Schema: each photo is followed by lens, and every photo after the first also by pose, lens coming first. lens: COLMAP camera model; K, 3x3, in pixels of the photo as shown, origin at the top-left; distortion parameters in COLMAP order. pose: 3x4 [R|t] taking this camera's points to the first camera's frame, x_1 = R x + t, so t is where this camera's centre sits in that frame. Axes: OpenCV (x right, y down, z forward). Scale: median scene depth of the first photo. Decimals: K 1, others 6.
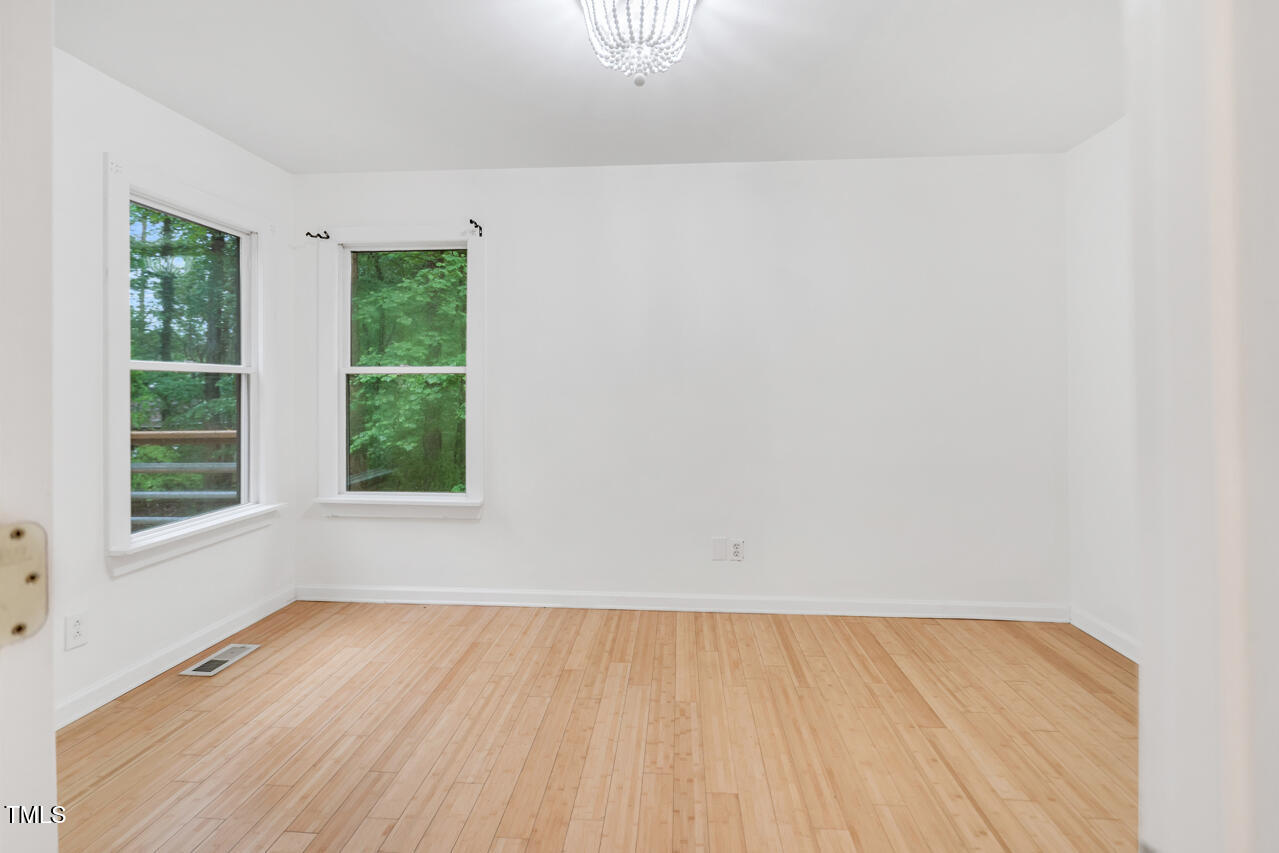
lens RADIAL K [[591.1, 0, 638.9], [0, 591.1, 384.9], [0, 0, 1]] dist [-0.000925, 0.001662]
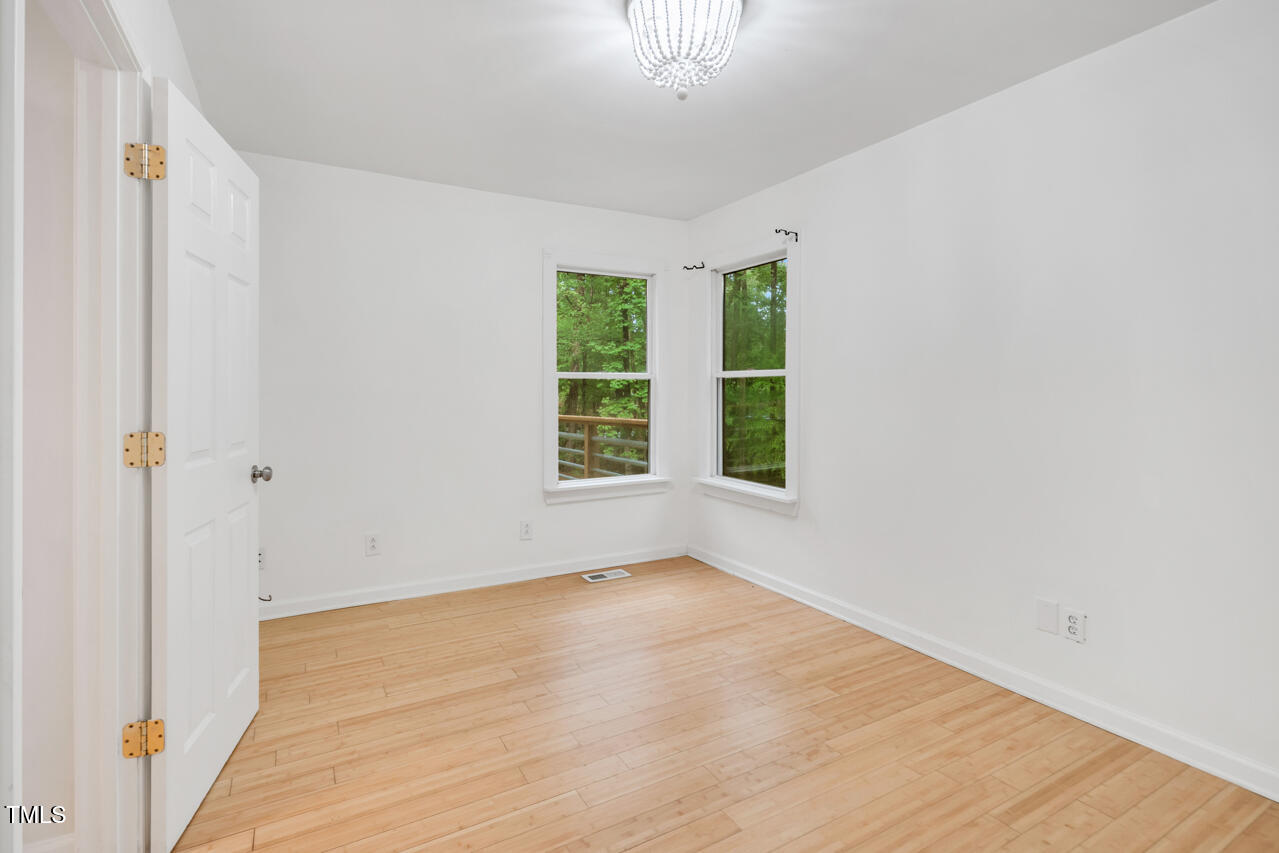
lens RADIAL K [[613.9, 0, 639.6], [0, 613.9, 393.8], [0, 0, 1]] dist [-0.000836, 0.000477]
pose [[0.552984, 0.006331, -0.833167, 0.569265], [0.008720, 0.999872, 0.013385, -0.004897], [0.833146, -0.014667, 0.552859, 0.222720]]
